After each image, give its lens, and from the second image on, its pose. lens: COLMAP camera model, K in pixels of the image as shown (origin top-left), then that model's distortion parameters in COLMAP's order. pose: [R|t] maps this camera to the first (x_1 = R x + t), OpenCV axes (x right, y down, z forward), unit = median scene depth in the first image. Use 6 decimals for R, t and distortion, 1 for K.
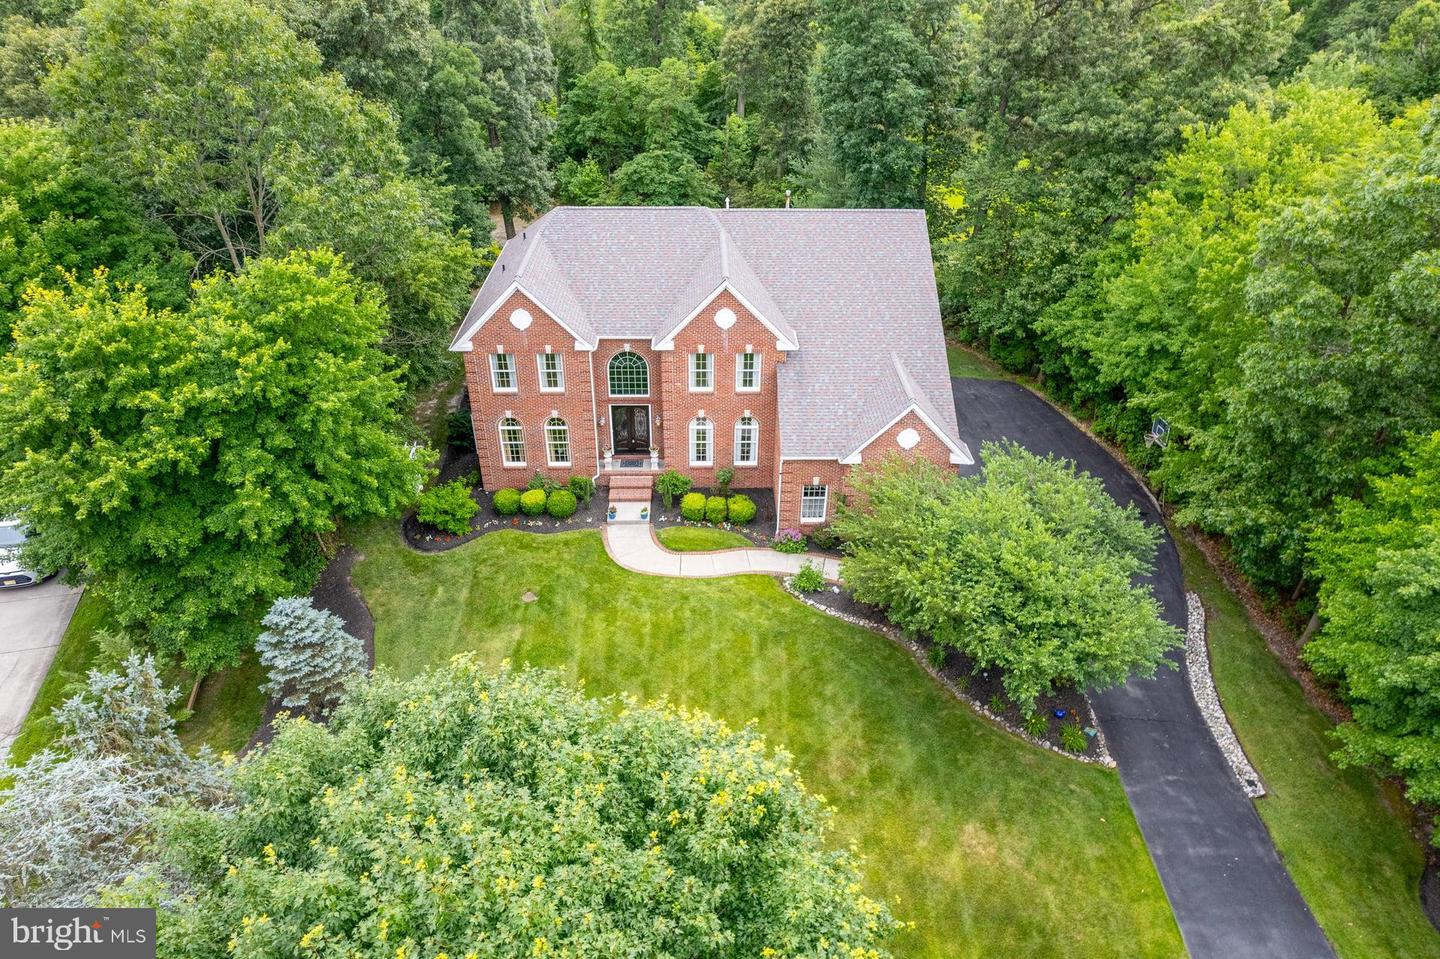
lens RADIAL K [[894.8, 0, 720.0], [0, 894.8, 479.5], [0, 0, 1]] dist [-0.079859, 0.084889]
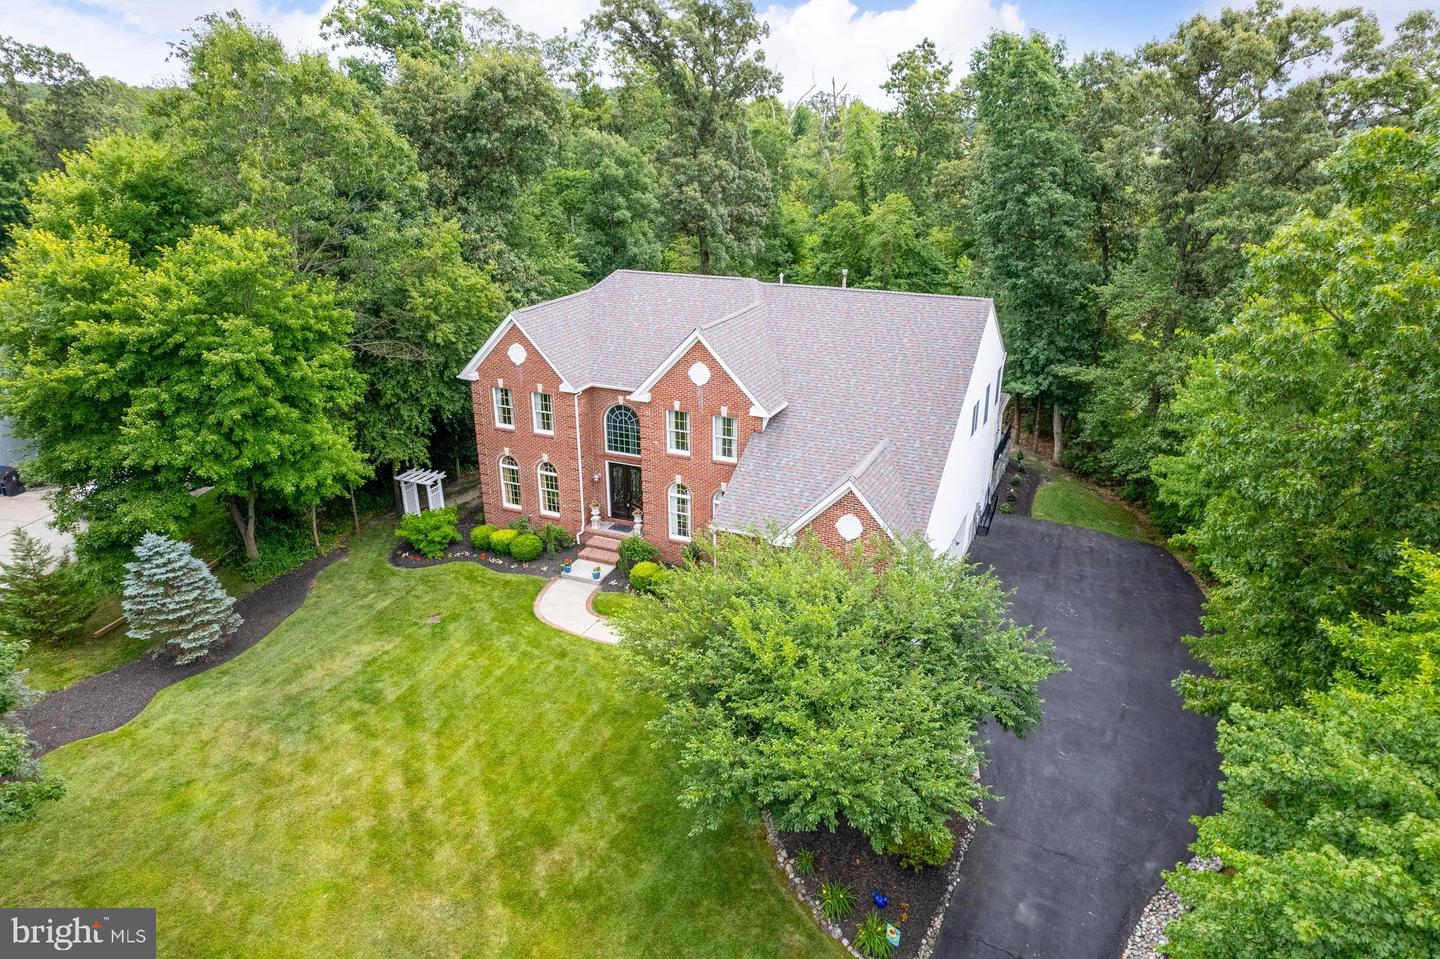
lens RADIAL K [[894.8, 0, 720.0], [0, 894.8, 479.5], [0, 0, 1]] dist [-0.079859, 0.084889]
pose [[0.911208, 0.146968, -0.384837, 0.375975], [-0.221001, 0.962781, -0.155598, 0.060608], [0.347646, 0.226831, 0.909775, 0.181492]]
